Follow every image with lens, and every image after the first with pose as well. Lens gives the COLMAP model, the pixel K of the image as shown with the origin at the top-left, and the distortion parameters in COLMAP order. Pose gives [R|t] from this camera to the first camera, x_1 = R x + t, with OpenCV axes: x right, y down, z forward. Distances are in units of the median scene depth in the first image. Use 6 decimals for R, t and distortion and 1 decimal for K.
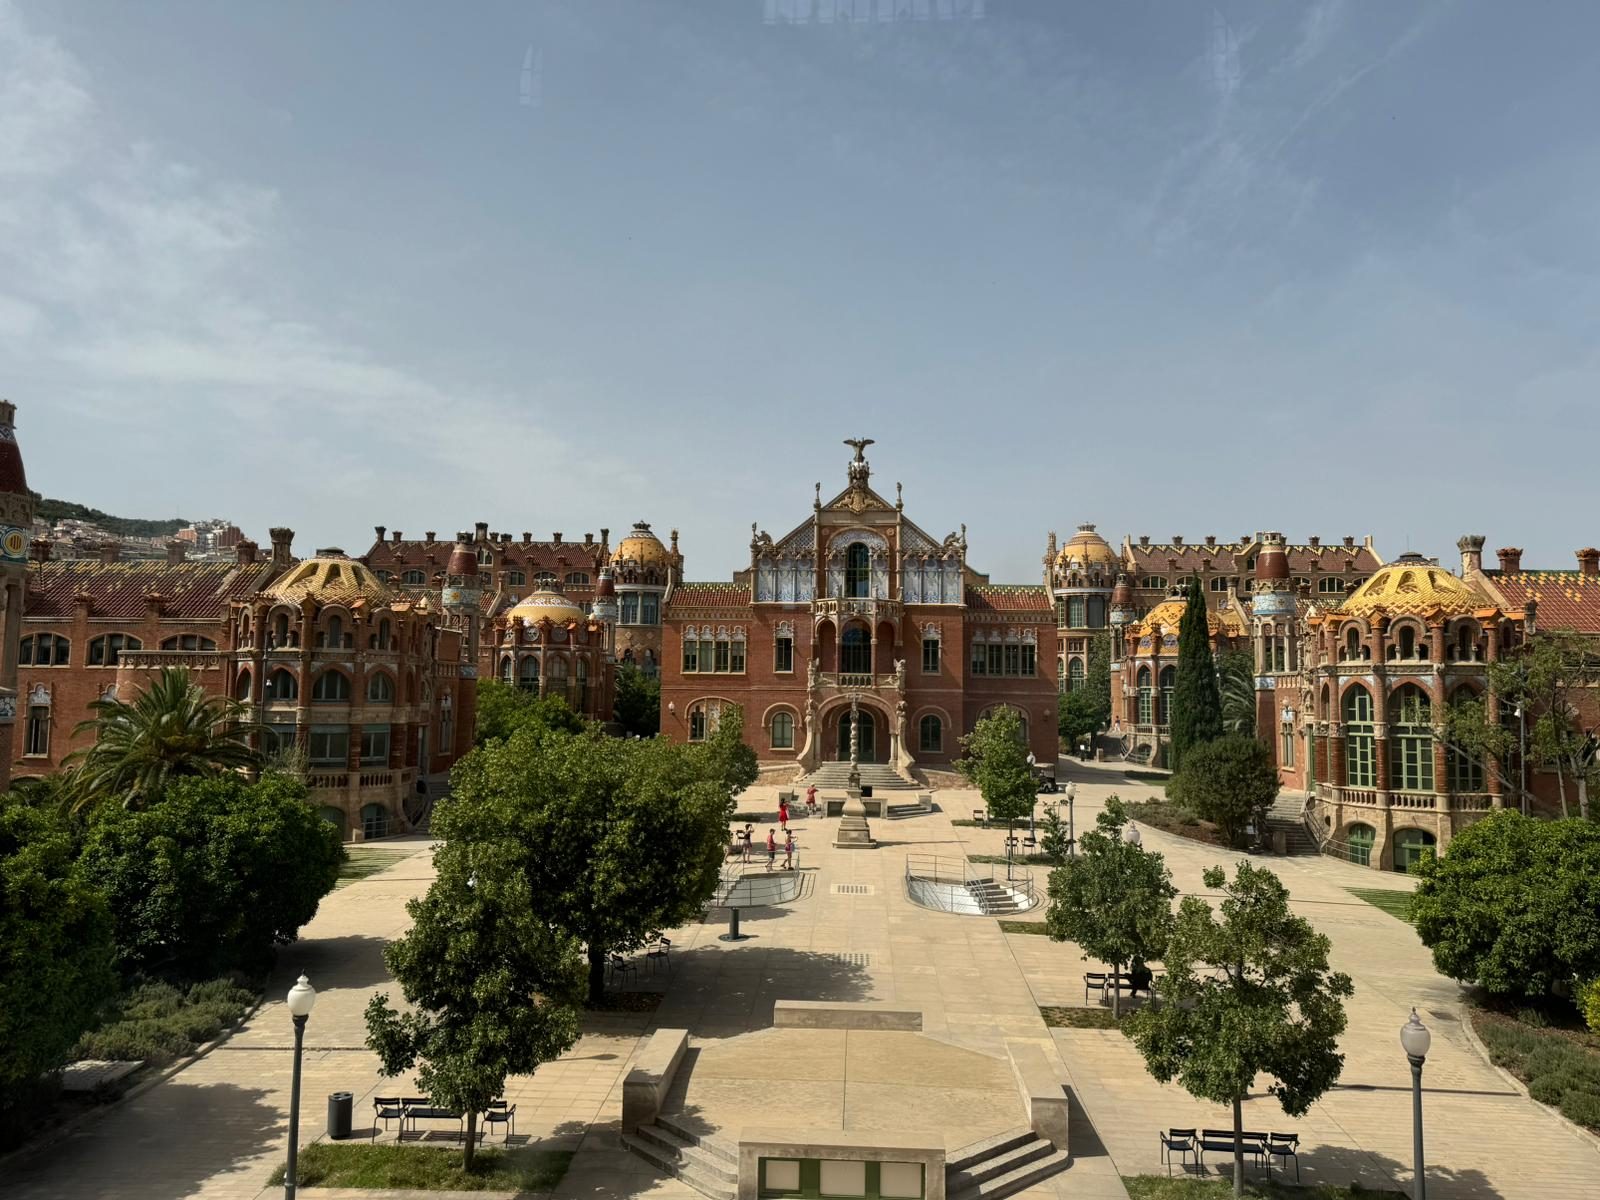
lens RADIAL K [[1127.8, 0, 814.3], [0, 1127.8, 611.8], [0, 0, 1]] dist [0.062061, -0.036259]
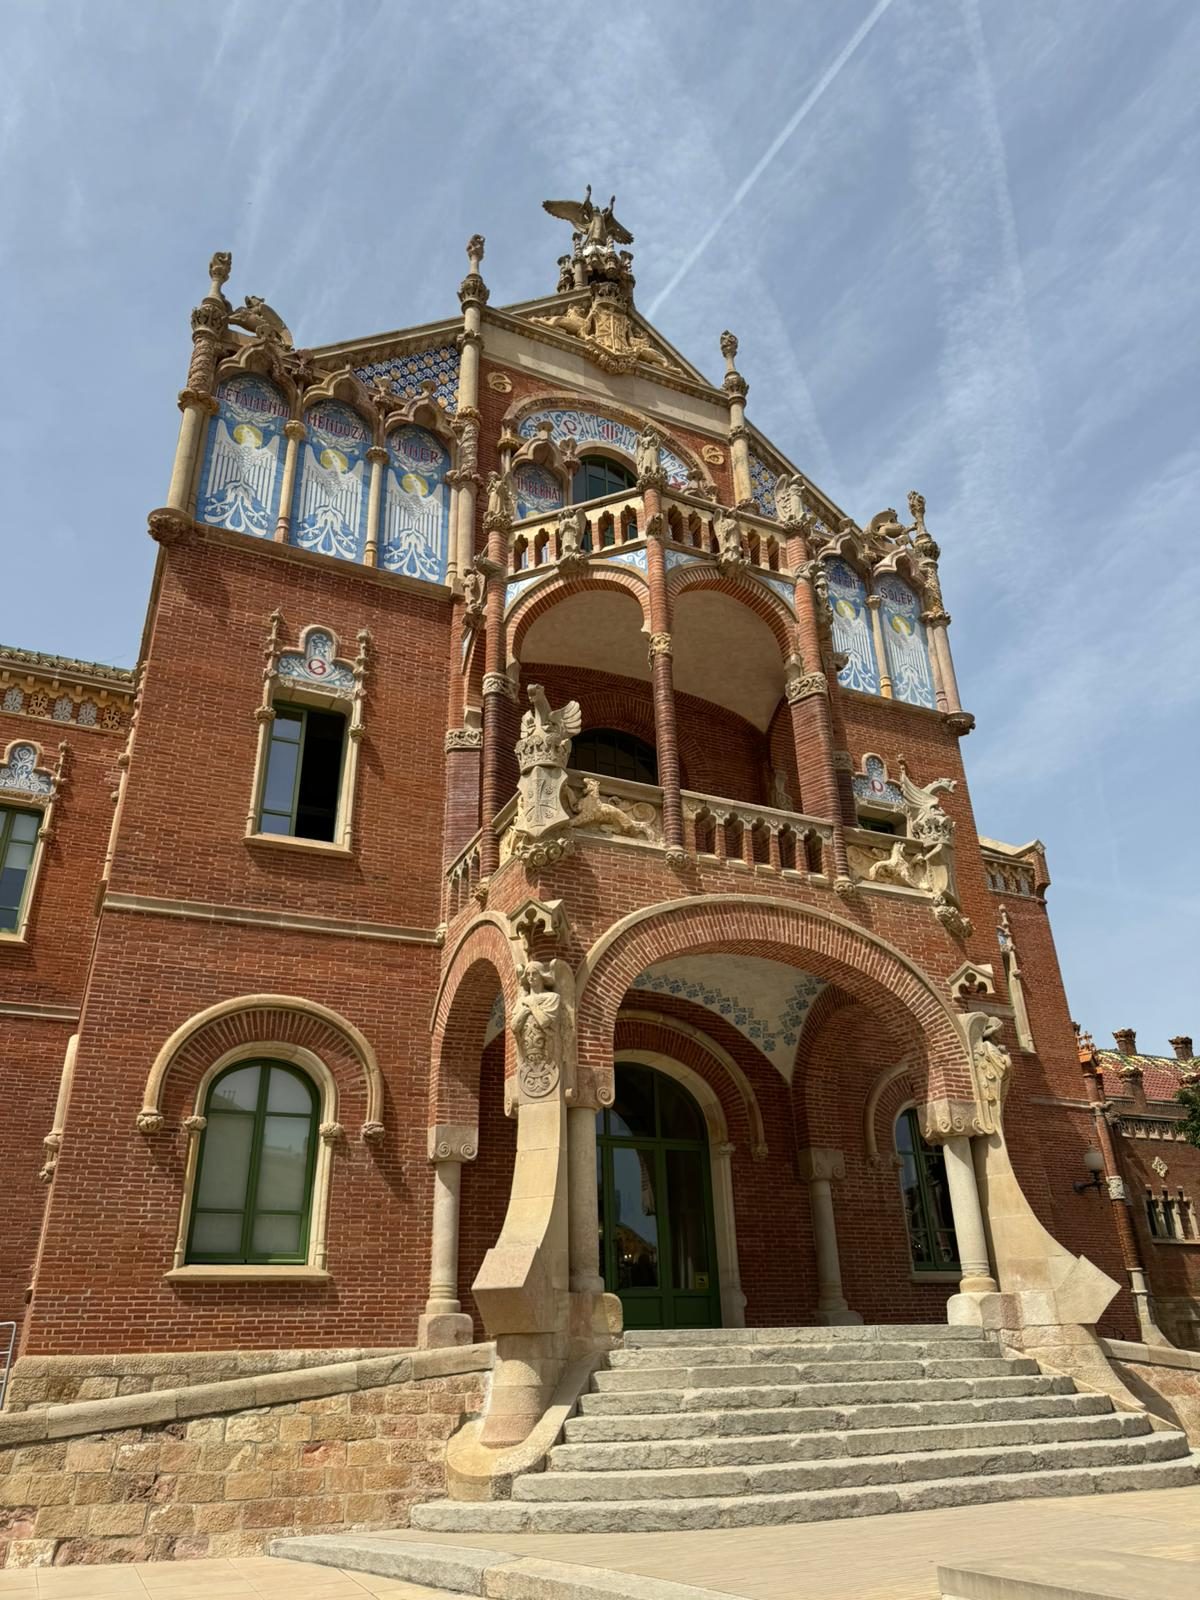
lens RADIAL K [[1127.8, 0, 606.3], [0, 1127.8, 792.5], [0, 0, 1]] dist [0.062061, -0.036259]
pose [[0.883579, 0.176671, 0.433677, -0.070506], [0.002257, 0.924485, -0.381213, 0.126660], [-0.468277, 0.337810, 0.816456, 0.852816]]
